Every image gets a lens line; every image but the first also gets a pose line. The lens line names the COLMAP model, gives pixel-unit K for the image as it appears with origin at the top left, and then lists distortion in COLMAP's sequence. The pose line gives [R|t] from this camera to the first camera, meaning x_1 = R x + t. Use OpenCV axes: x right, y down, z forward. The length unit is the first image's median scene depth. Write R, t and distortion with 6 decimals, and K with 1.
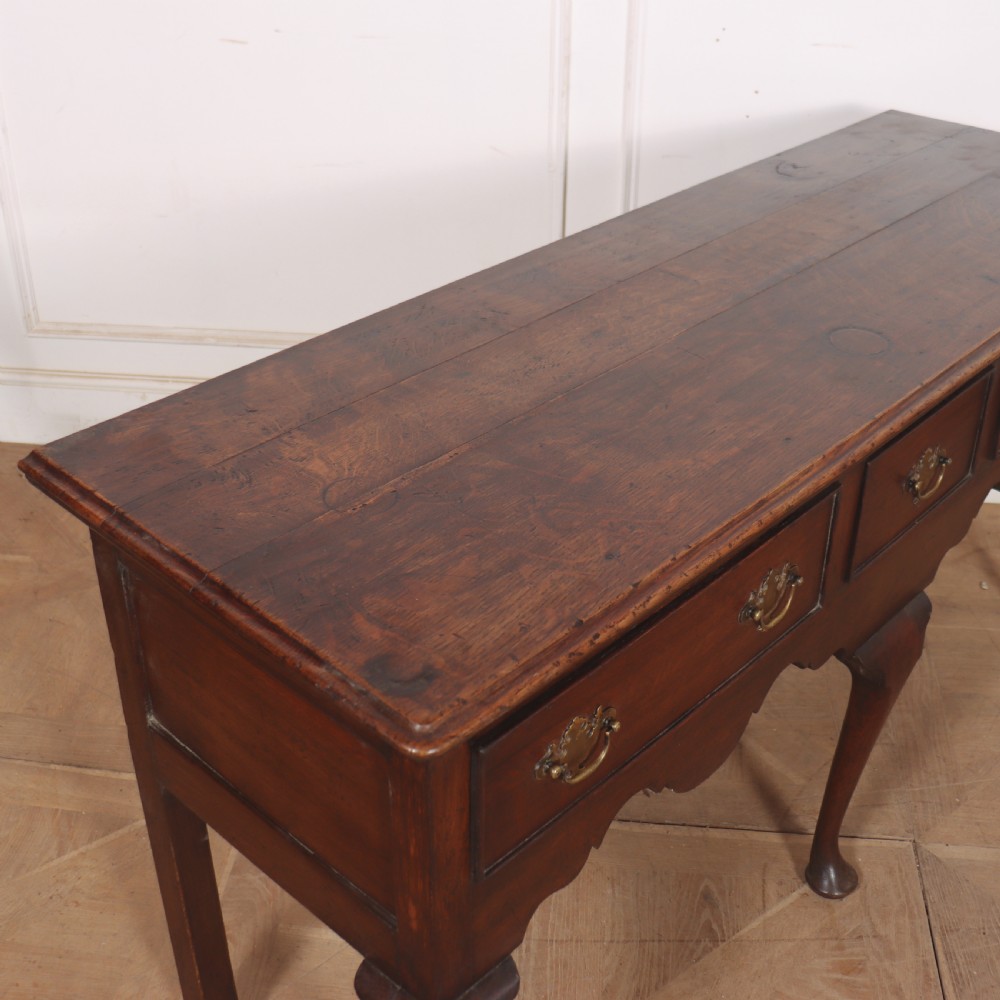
lens RADIAL K [[1287.9, 0, 461.1], [0, 1287.9, 448.6], [0, 0, 1]] dist [-0.174488, 0.142675]
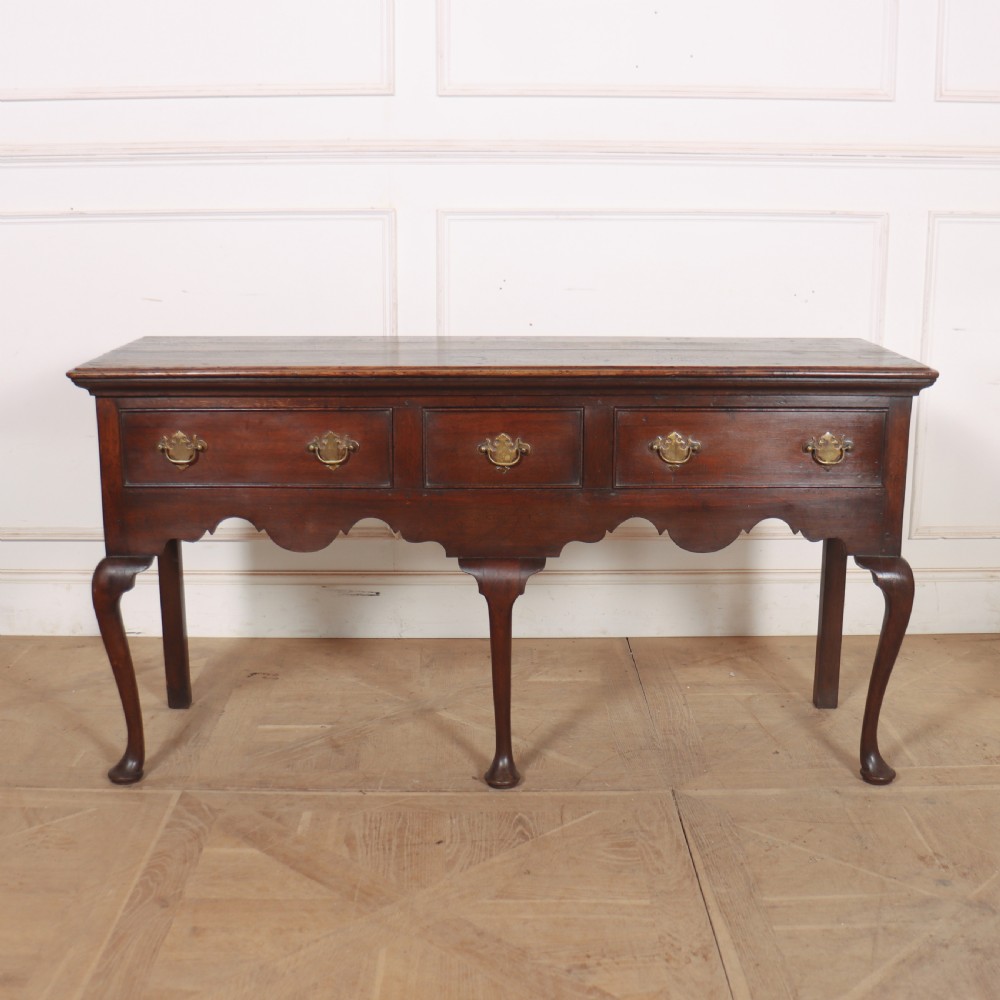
lens RADIAL K [[1347.0, 0, 500.4], [0, 1347.0, 535.9], [0, 0, 1]] dist [-0.209206, 0.250478]
pose [[0.989508, -0.026073, 0.142107, -0.024253], [0.063995, 0.960928, -0.269299, 0.470720], [-0.129533, 0.275568, 0.952514, -0.483113]]
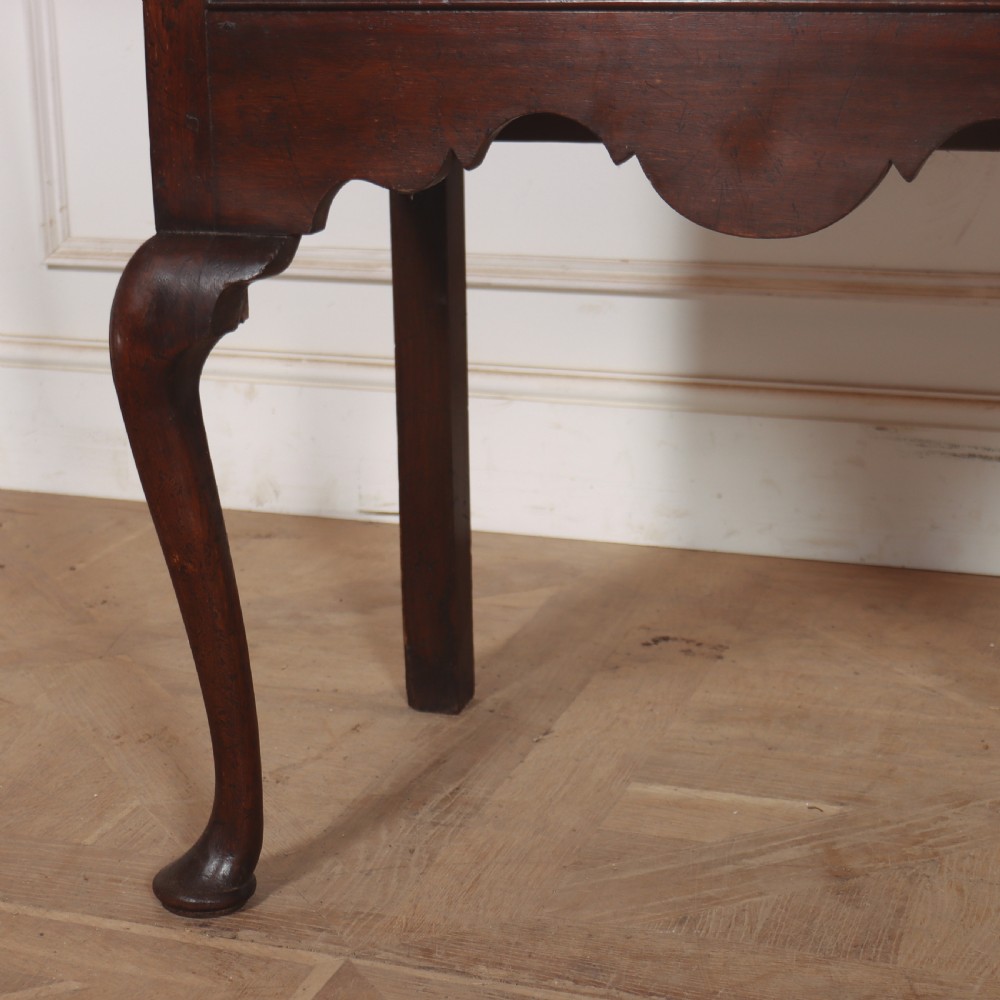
lens RADIAL K [[2246.7, 0, 384.3], [0, 2246.7, 628.1], [0, 0, 1]] dist [-0.045247, 0.222316]
pose [[0.969750, 0.059463, -0.236749, 0.035559], [-0.102717, 0.979233, -0.174790, 0.338099], [0.221439, 0.193821, 0.955719, 0.281610]]
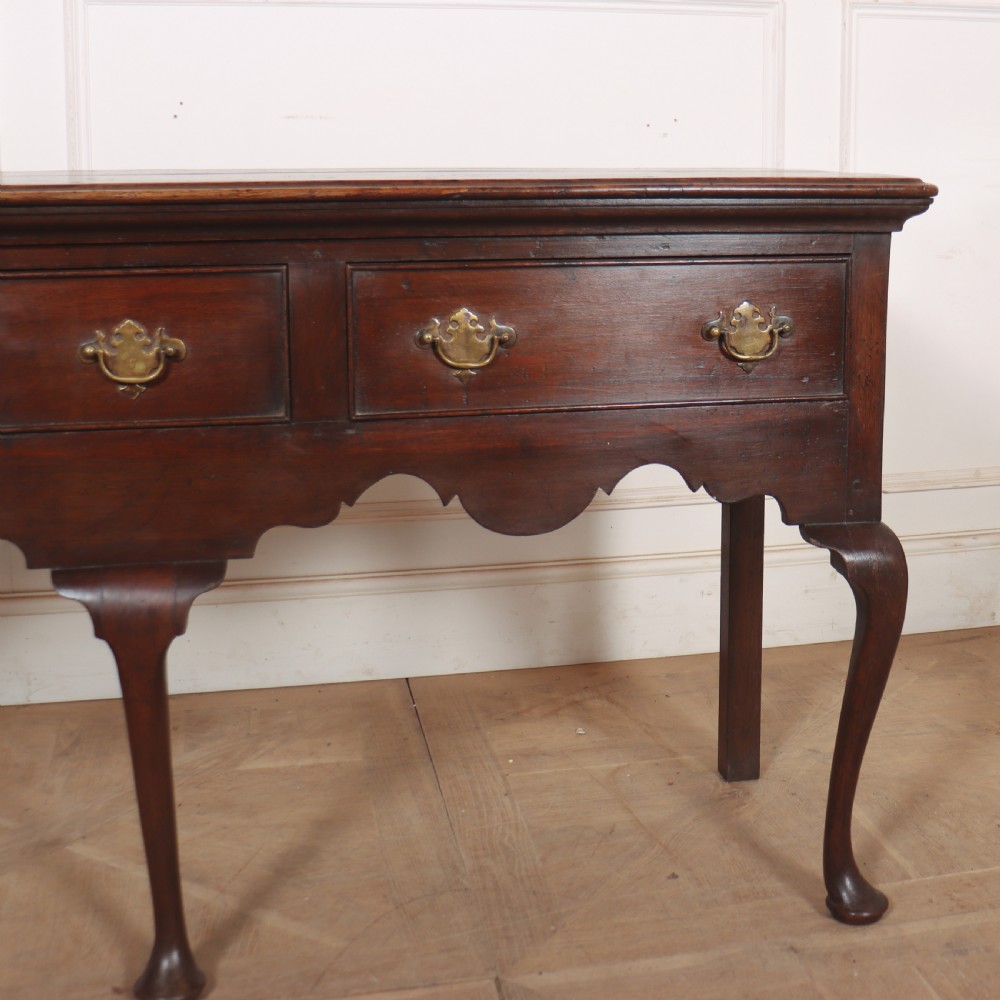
lens RADIAL K [[1522.2, 0, 669.4], [0, 1522.2, 373.3], [0, 0, 1]] dist [-0.187079, 0.177676]
pose [[0.918899, -0.042735, 0.392171, 0.144511], [0.183083, 0.926770, -0.327992, 0.317980], [-0.349435, 0.373191, 0.859432, 0.094150]]
